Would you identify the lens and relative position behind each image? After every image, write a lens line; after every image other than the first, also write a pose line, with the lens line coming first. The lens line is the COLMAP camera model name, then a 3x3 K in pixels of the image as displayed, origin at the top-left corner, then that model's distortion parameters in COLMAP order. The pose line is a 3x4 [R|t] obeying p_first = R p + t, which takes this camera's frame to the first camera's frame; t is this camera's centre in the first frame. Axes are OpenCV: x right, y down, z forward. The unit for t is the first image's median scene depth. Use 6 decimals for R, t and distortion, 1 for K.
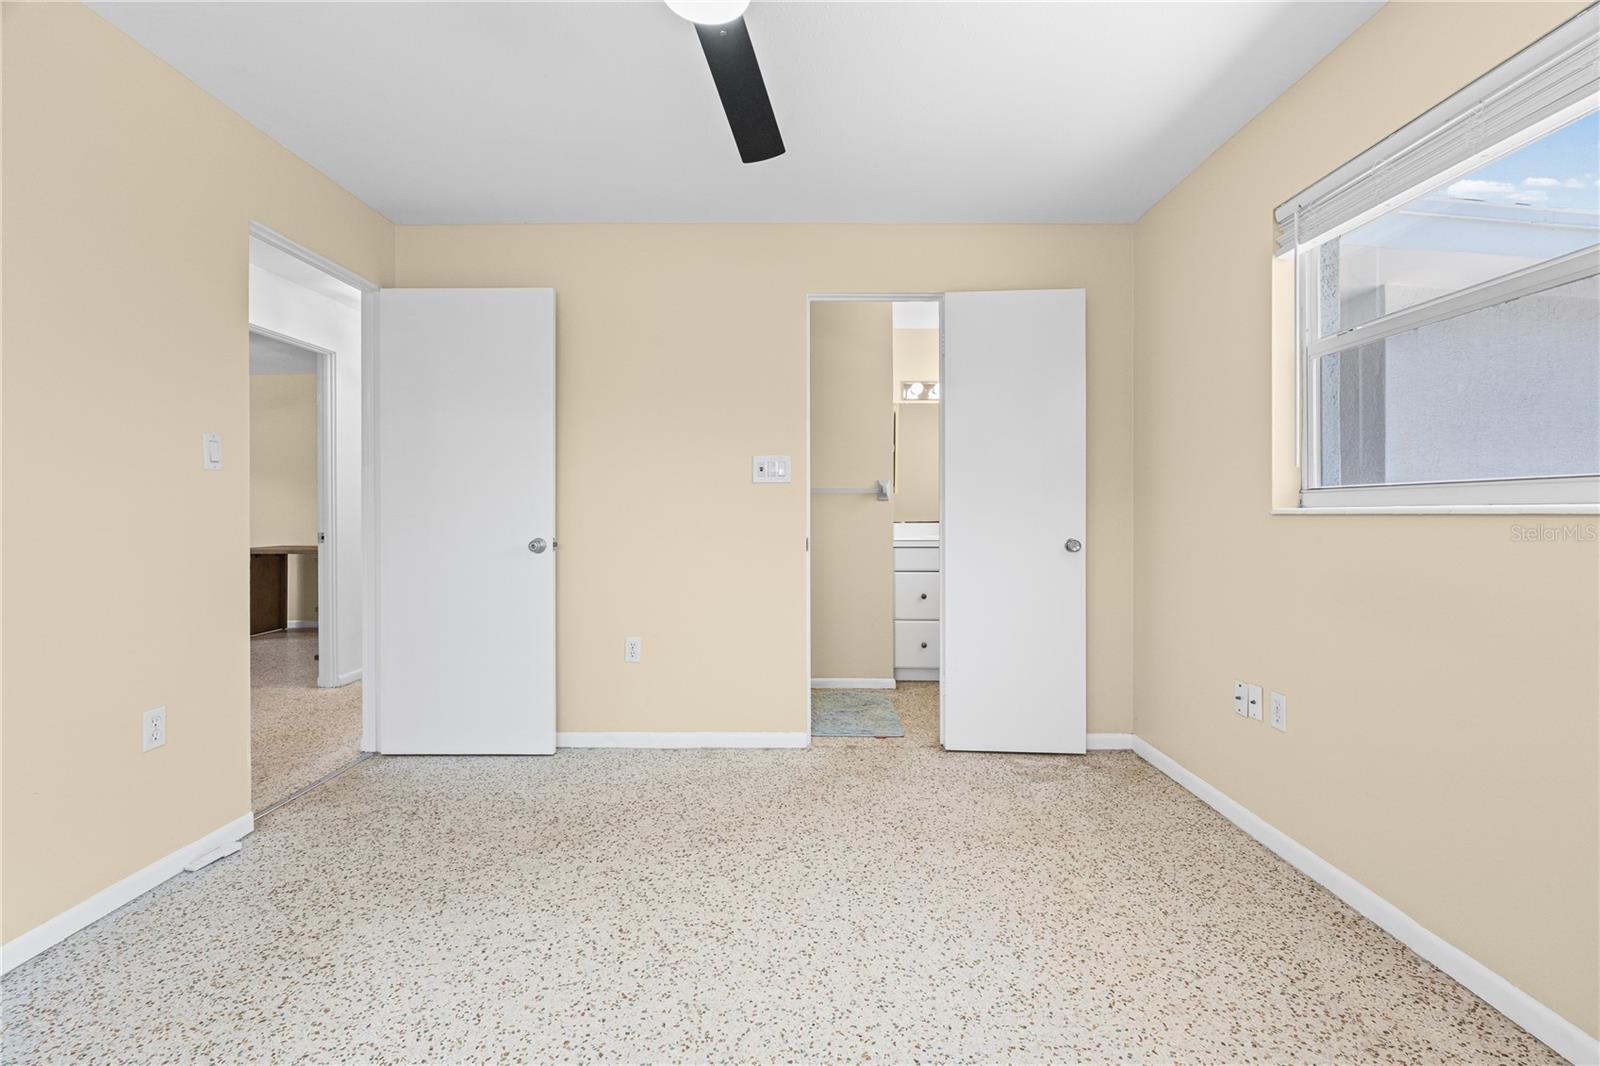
lens RADIAL K [[698.8, 0, 794.5], [0, 698.8, 517.7], [0, 0, 1]] dist [-0.006001, -0.000447]
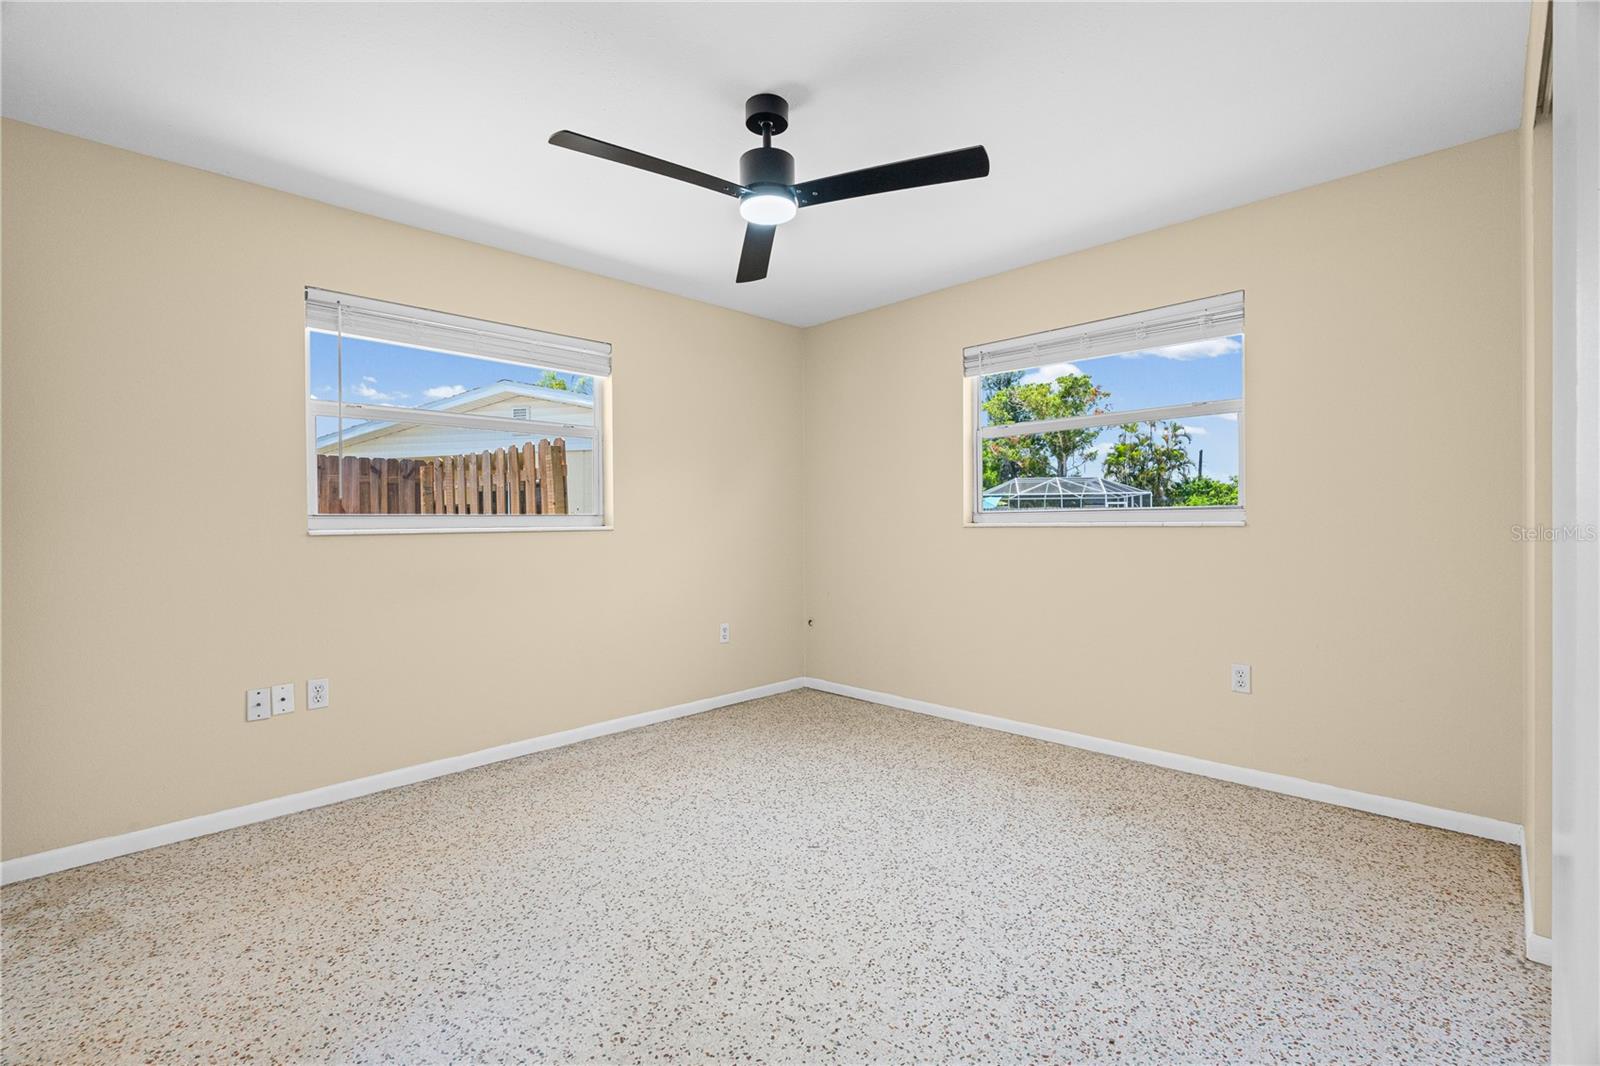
lens RADIAL K [[698.8, 0, 812.0], [0, 698.8, 529.0], [0, 0, 1]] dist [-0.006001, -0.000447]
pose [[-0.723333, 0.001007, 0.690498, -1.026527], [0.015253, 0.999778, 0.014521, -0.027531], [-0.690330, 0.021036, -0.723188, 1.632973]]
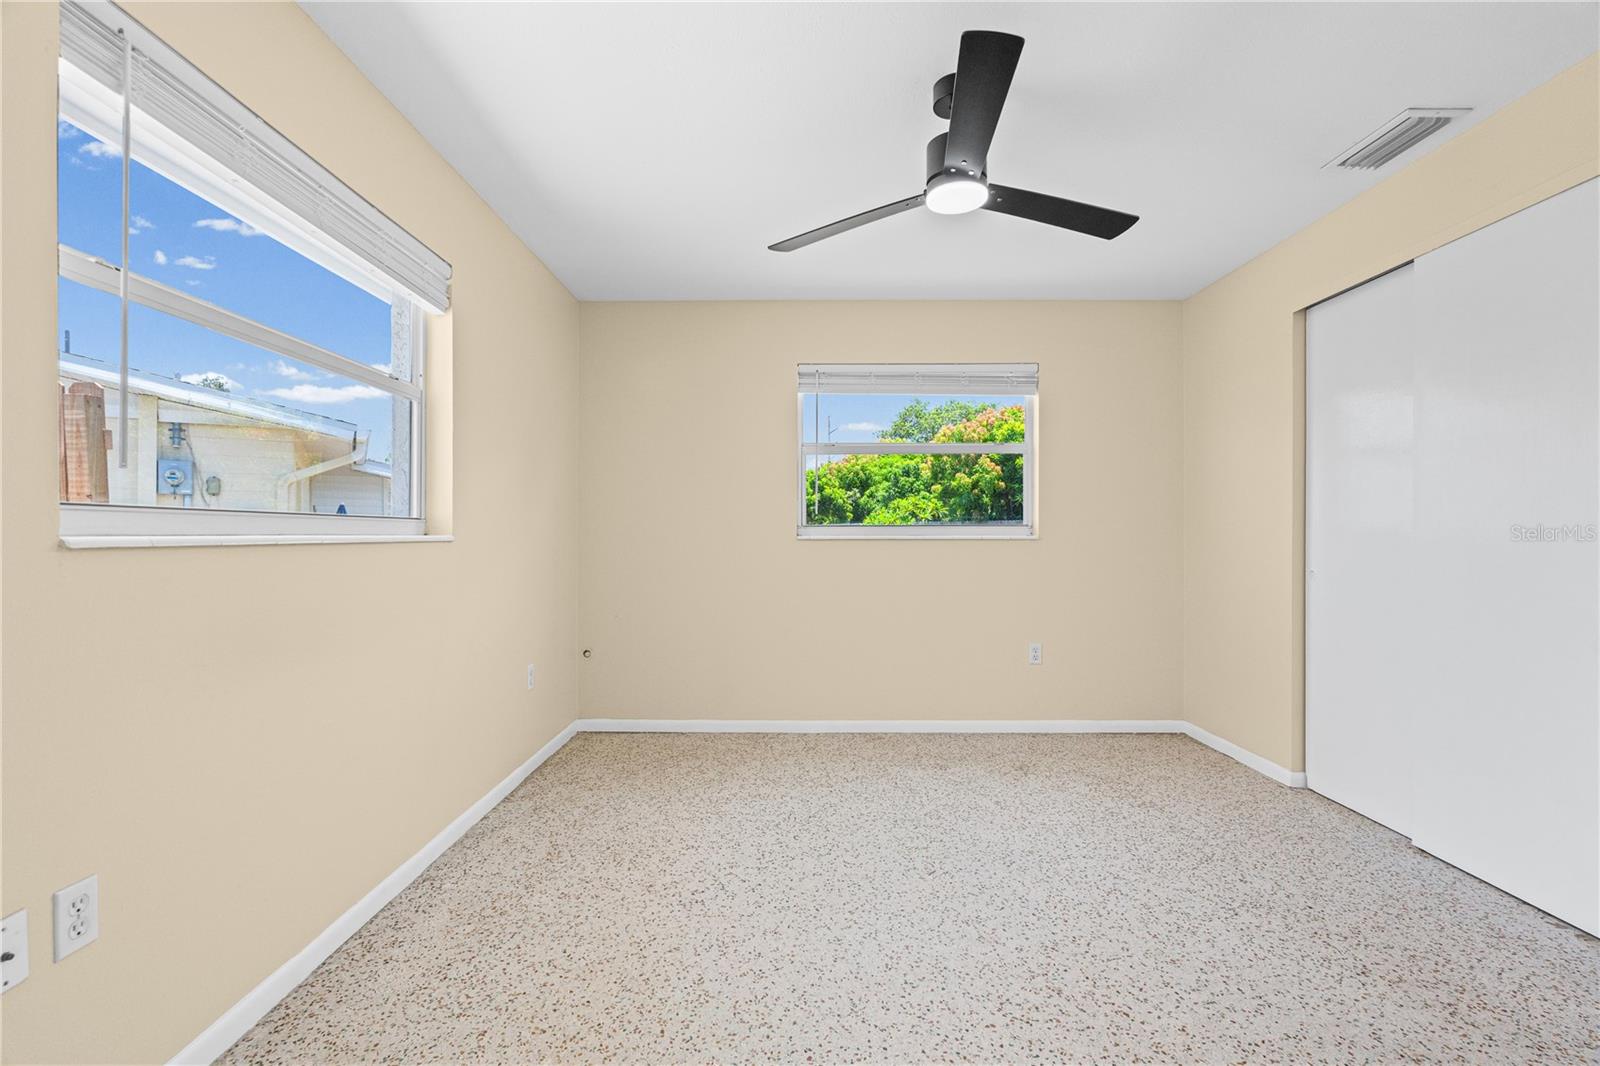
lens RADIAL K [[698.8, 0, 791.1], [0, 698.8, 540.2], [0, 0, 1]] dist [-0.006001, -0.000447]
pose [[-0.999985, 0.000735, -0.005428, 0.188305], [0.000658, 0.999898, 0.014247, -0.024404], [0.005438, 0.014243, -0.999884, 1.947478]]
